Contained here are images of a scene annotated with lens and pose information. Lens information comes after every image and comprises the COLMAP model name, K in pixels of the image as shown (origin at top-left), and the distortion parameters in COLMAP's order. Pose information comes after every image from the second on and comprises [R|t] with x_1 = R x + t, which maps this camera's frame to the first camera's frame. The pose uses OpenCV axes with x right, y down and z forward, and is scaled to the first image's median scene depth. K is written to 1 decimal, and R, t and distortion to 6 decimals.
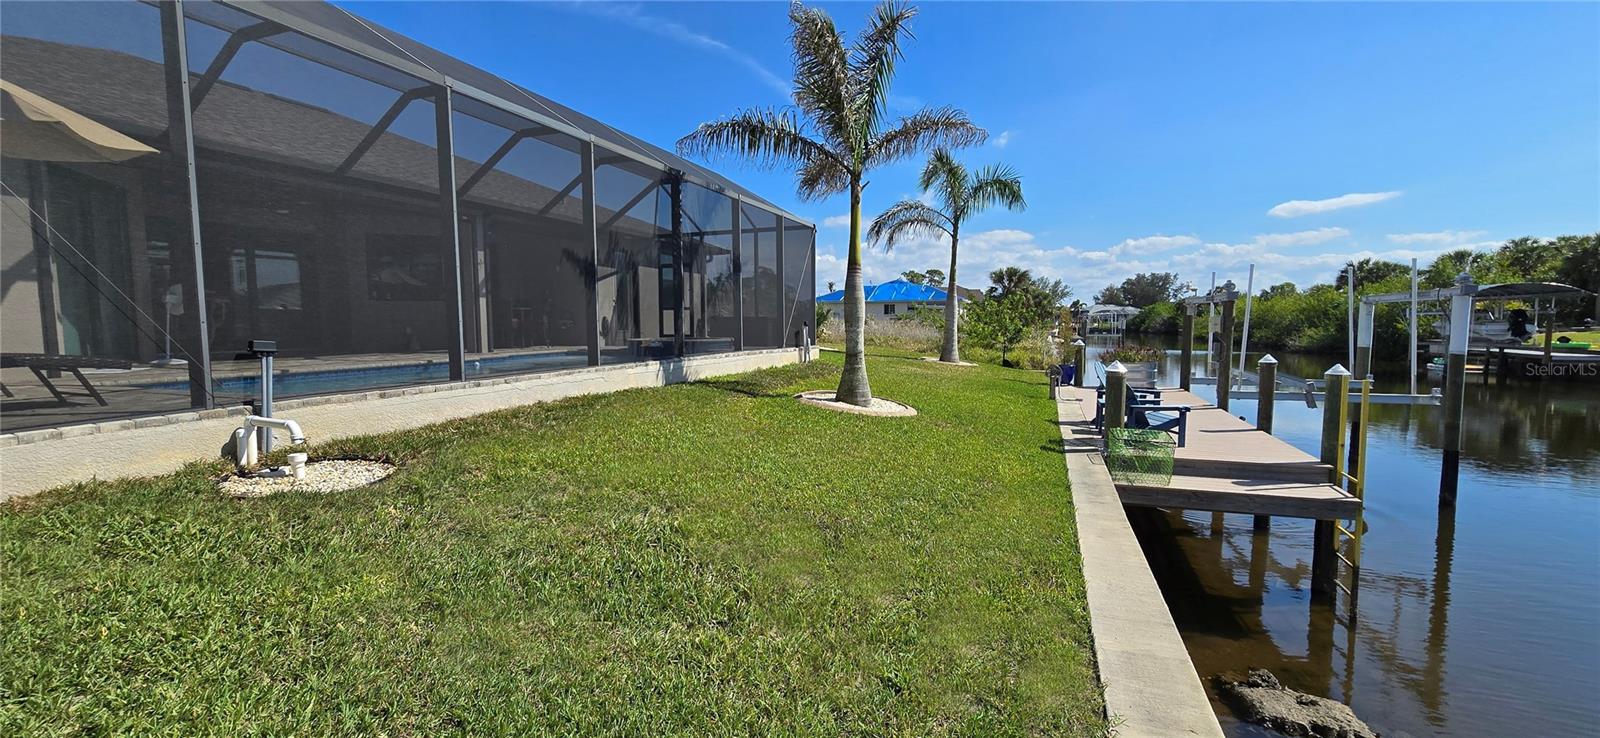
lens RADIAL K [[655.7, 0, 792.3], [0, 655.7, 369.2], [0, 0, 1]] dist [-0.001387, 0.000669]
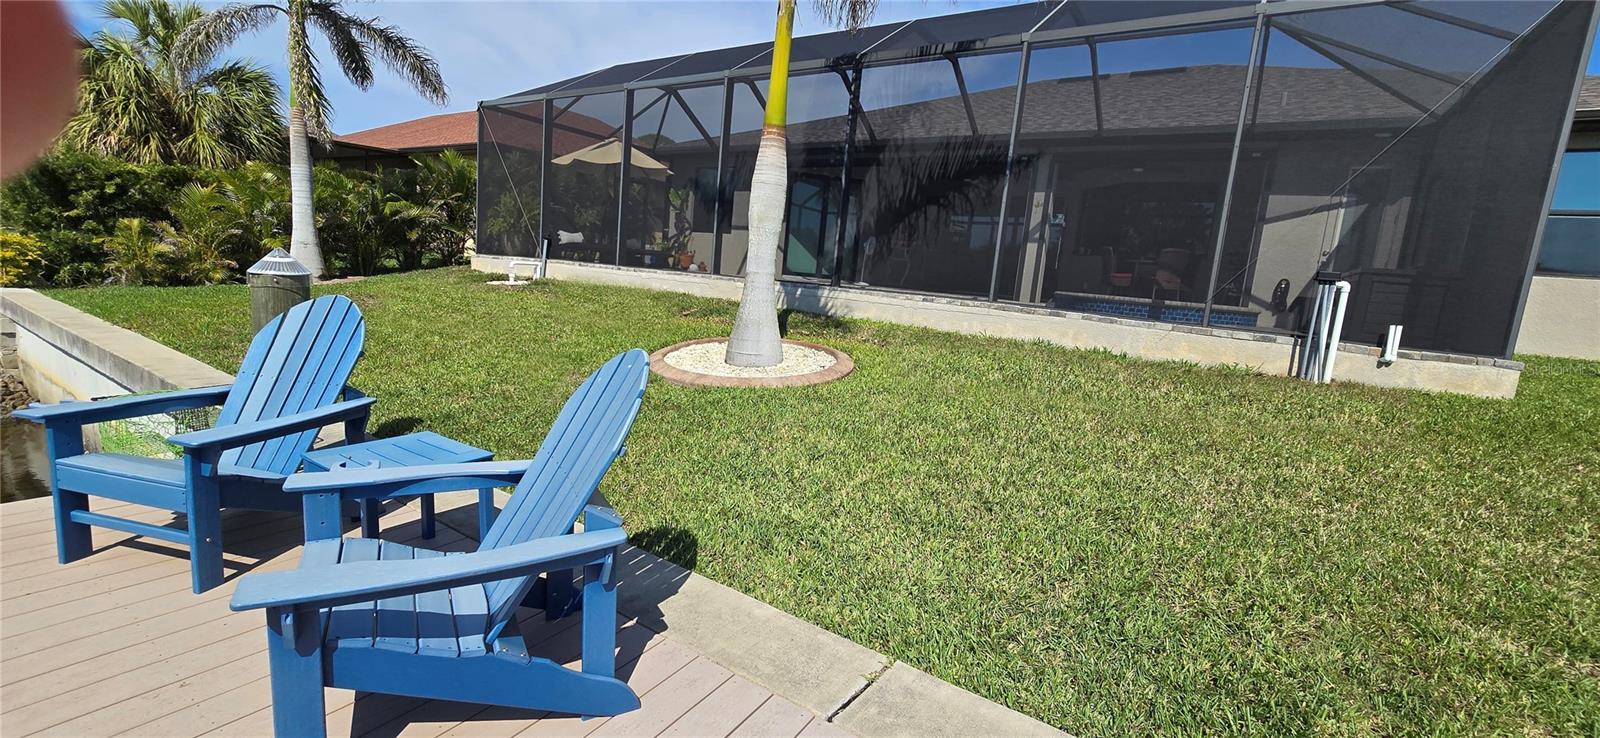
lens RADIAL K [[645.0, 0, 800.0], [0, 645.0, 369.0], [0, 0, 1]] dist [-0.001279, 0.004759]
pose [[-0.224330, 0.132402, -0.965477, 0.647320], [-0.158345, 0.972609, 0.170171, -0.049202], [0.961563, 0.191053, -0.197220, 1.140420]]
